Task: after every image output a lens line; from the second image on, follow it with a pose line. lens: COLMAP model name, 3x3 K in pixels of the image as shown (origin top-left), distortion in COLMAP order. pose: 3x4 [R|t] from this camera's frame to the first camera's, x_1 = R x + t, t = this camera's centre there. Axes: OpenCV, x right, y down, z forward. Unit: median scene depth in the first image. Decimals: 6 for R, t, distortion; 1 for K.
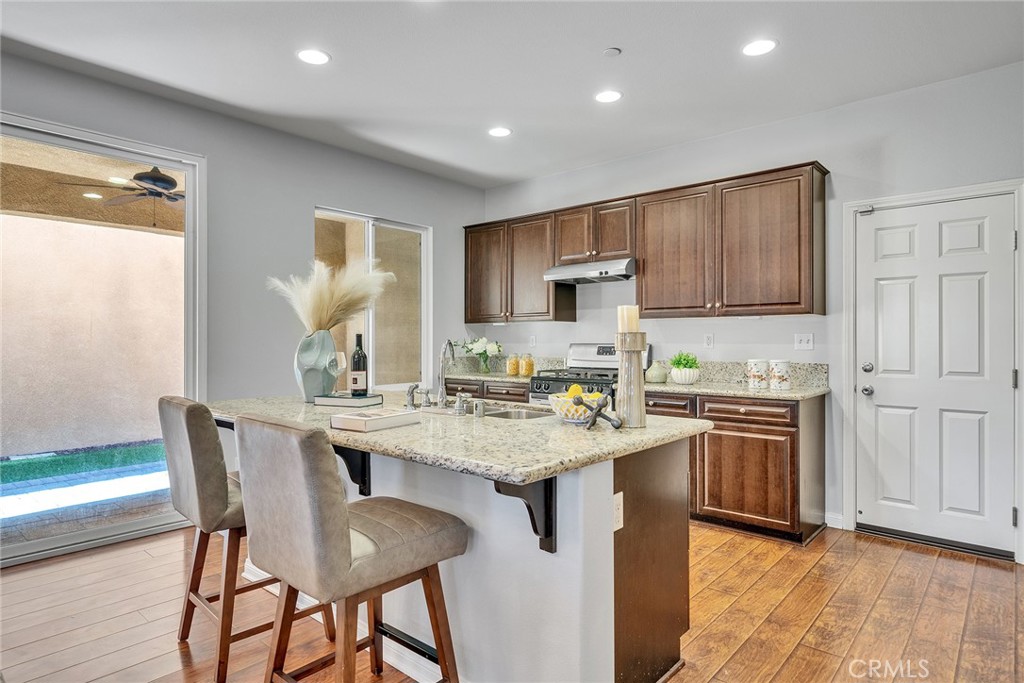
lens RADIAL K [[581.5, 0, 512.0], [0, 581.5, 341.5], [0, 0, 1]] dist [0.001345, 0.000418]
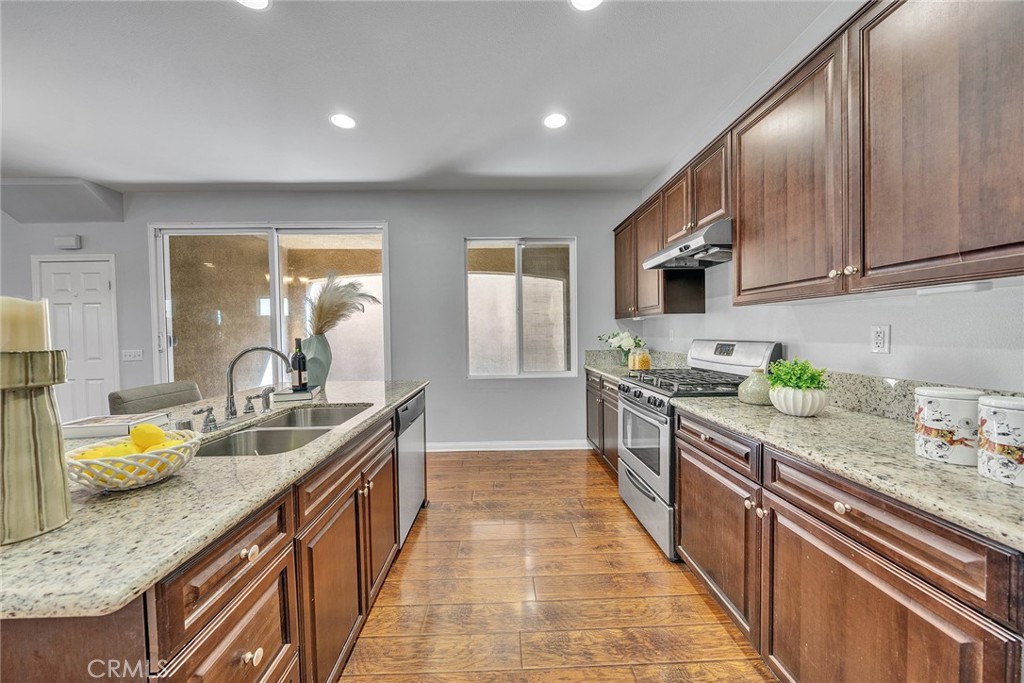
lens RADIAL K [[350.5, 0, 508.4], [0, 350.5, 339.7], [0, 0, 1]] dist [0.000192, 0.000071]
pose [[0.675032, 0.007213, -0.737753, 0.364748], [0.012596, 0.999694, 0.021300, -0.012504], [0.737681, -0.023671, 0.674735, 0.558653]]
